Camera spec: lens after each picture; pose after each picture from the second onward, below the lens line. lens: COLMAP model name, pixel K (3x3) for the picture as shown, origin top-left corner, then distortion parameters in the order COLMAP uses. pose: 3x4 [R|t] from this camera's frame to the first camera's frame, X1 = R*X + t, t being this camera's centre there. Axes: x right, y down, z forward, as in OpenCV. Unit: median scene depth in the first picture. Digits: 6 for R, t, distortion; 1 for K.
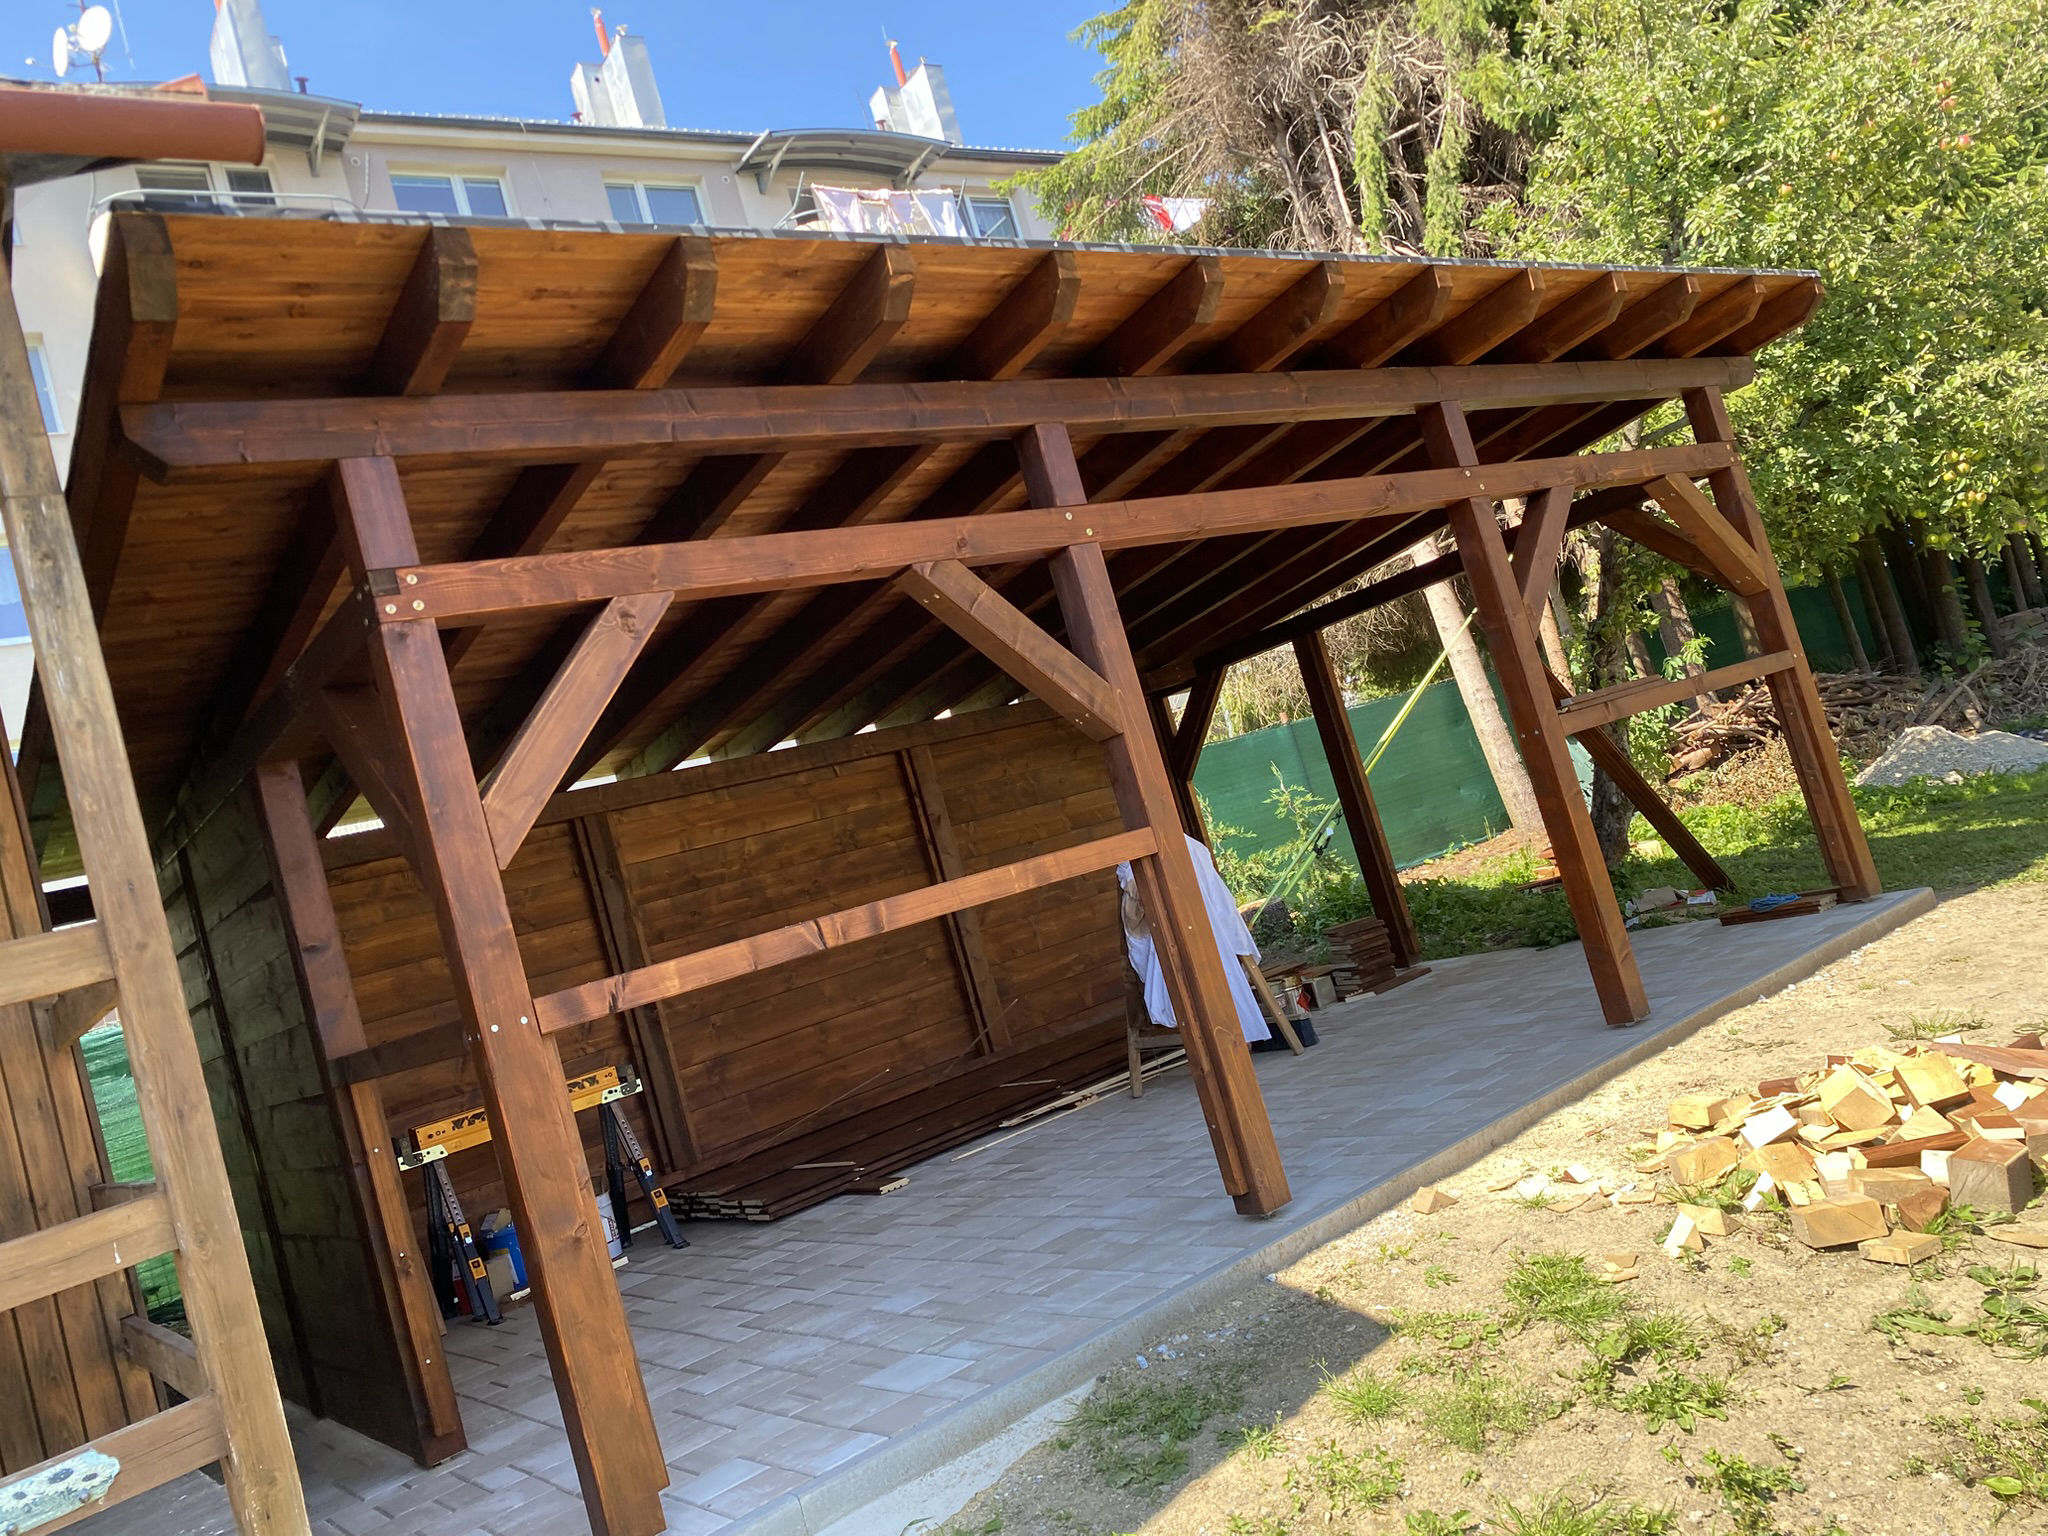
lens RADIAL K [[1568.1, 0, 1024.0], [0, 1568.1, 768.0], [0, 0, 1]] dist [-0.015906, -0.004635]
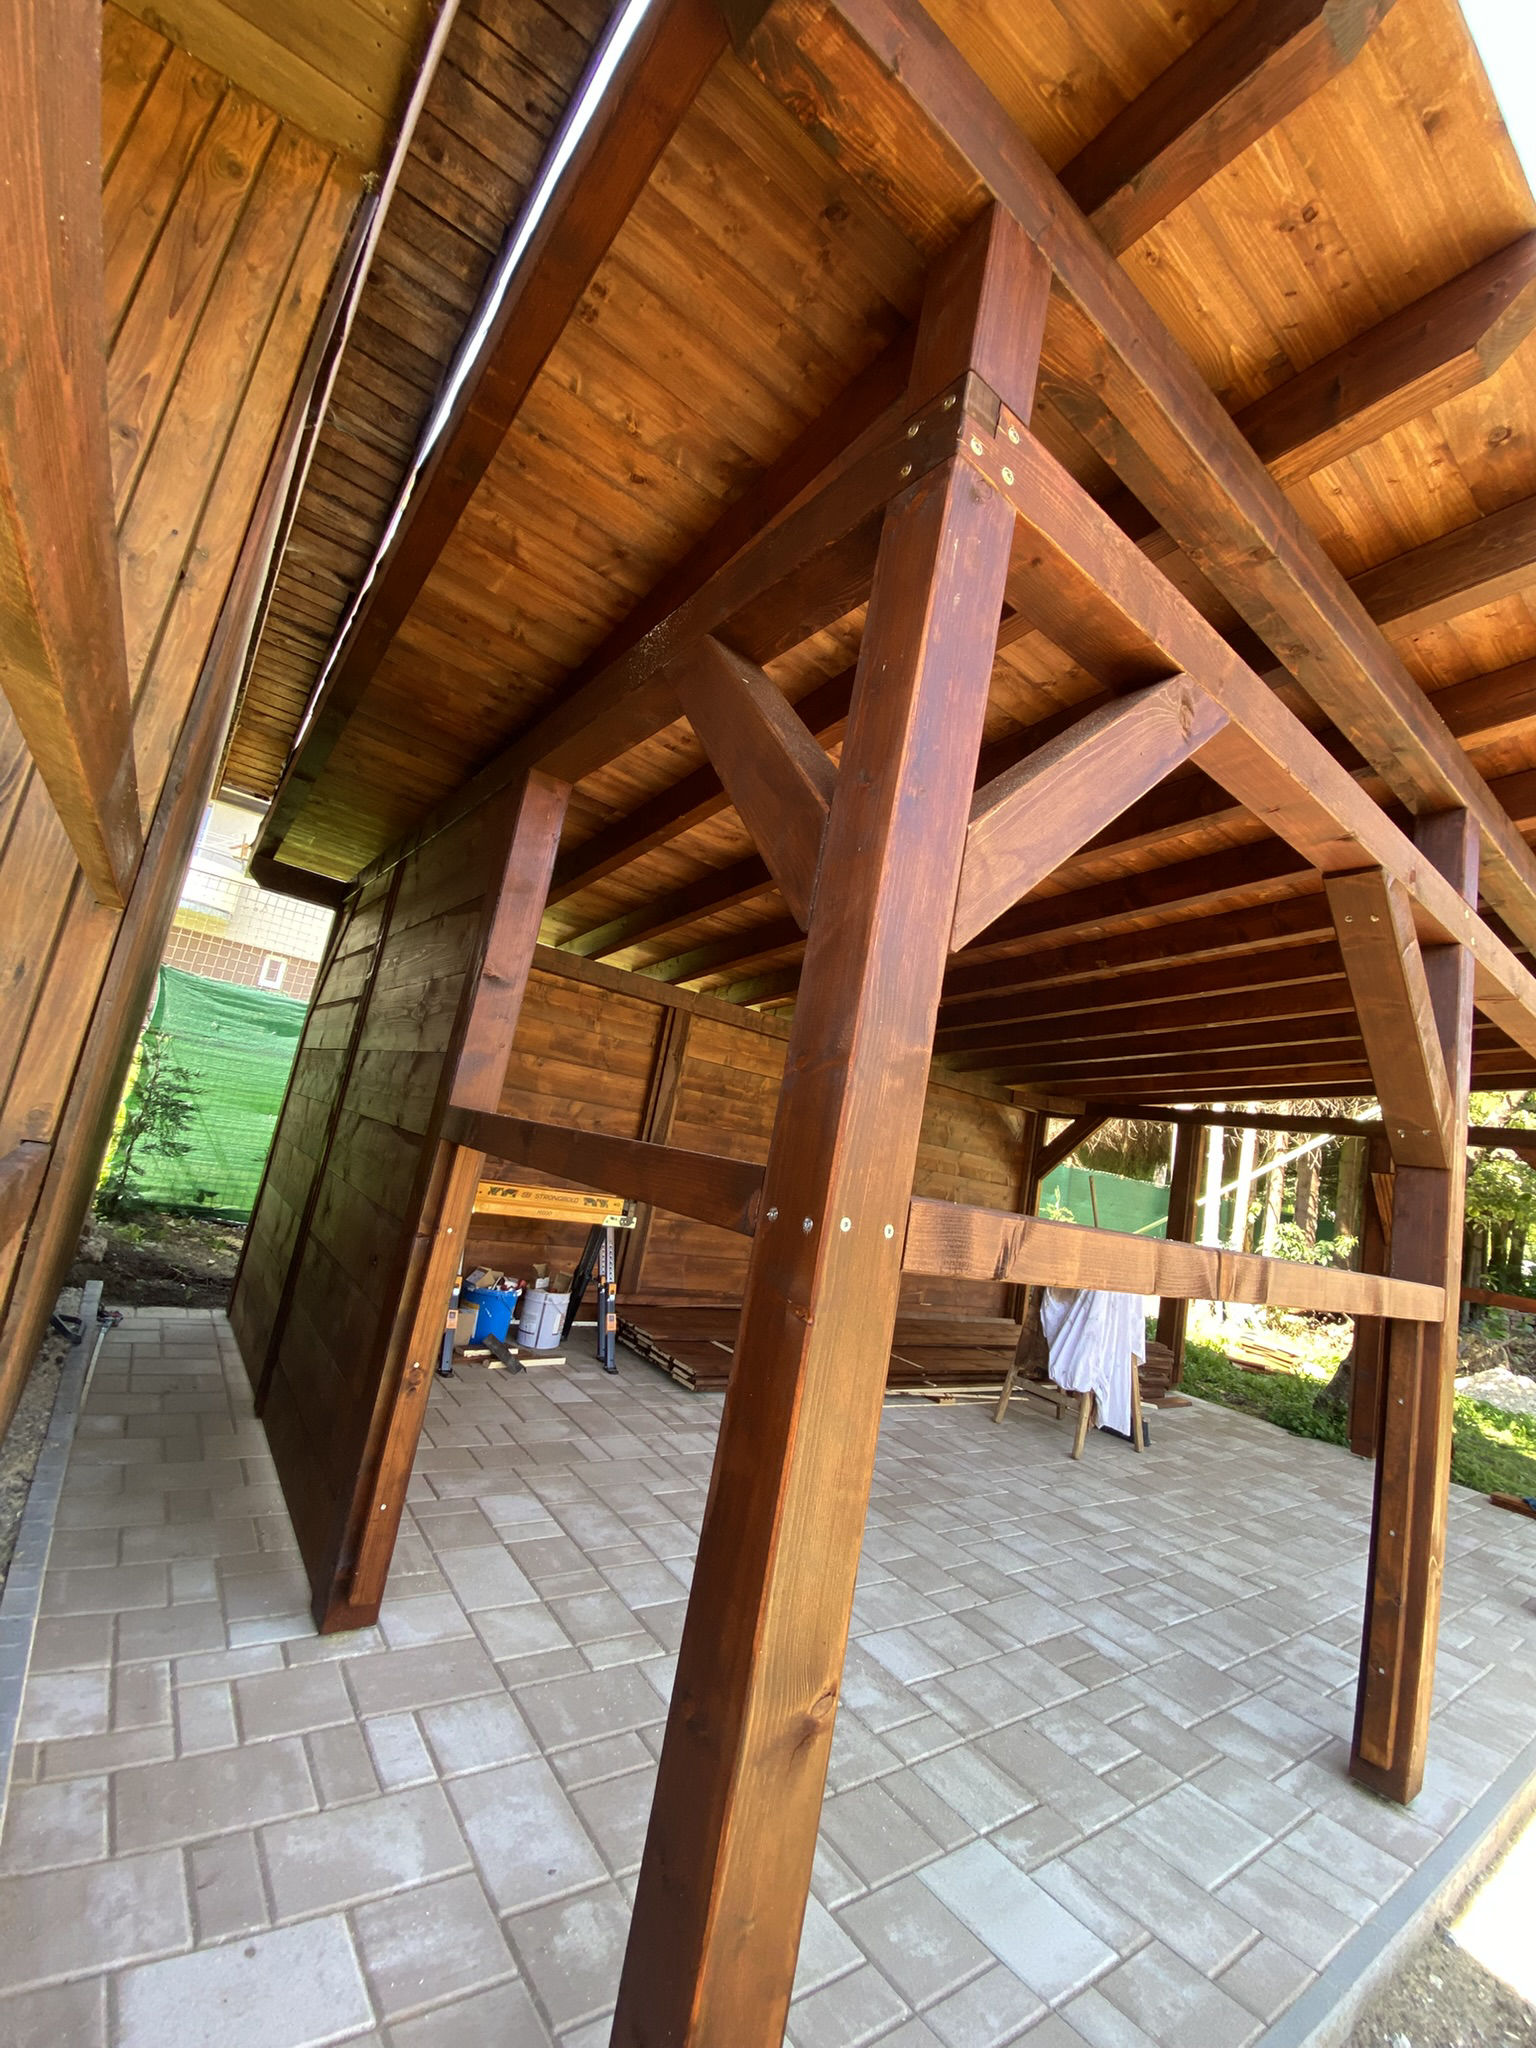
lens RADIAL K [[854.2, 0, 768.0], [0, 854.2, 1024.0], [0, 0, 1]] dist [0.020808, -0.026258]
pose [[0.897783, 0.433159, -0.079747, -0.277512], [-0.438398, 0.896262, -0.067241, 0.105235], [0.042348, 0.095329, 0.994545, 0.551777]]
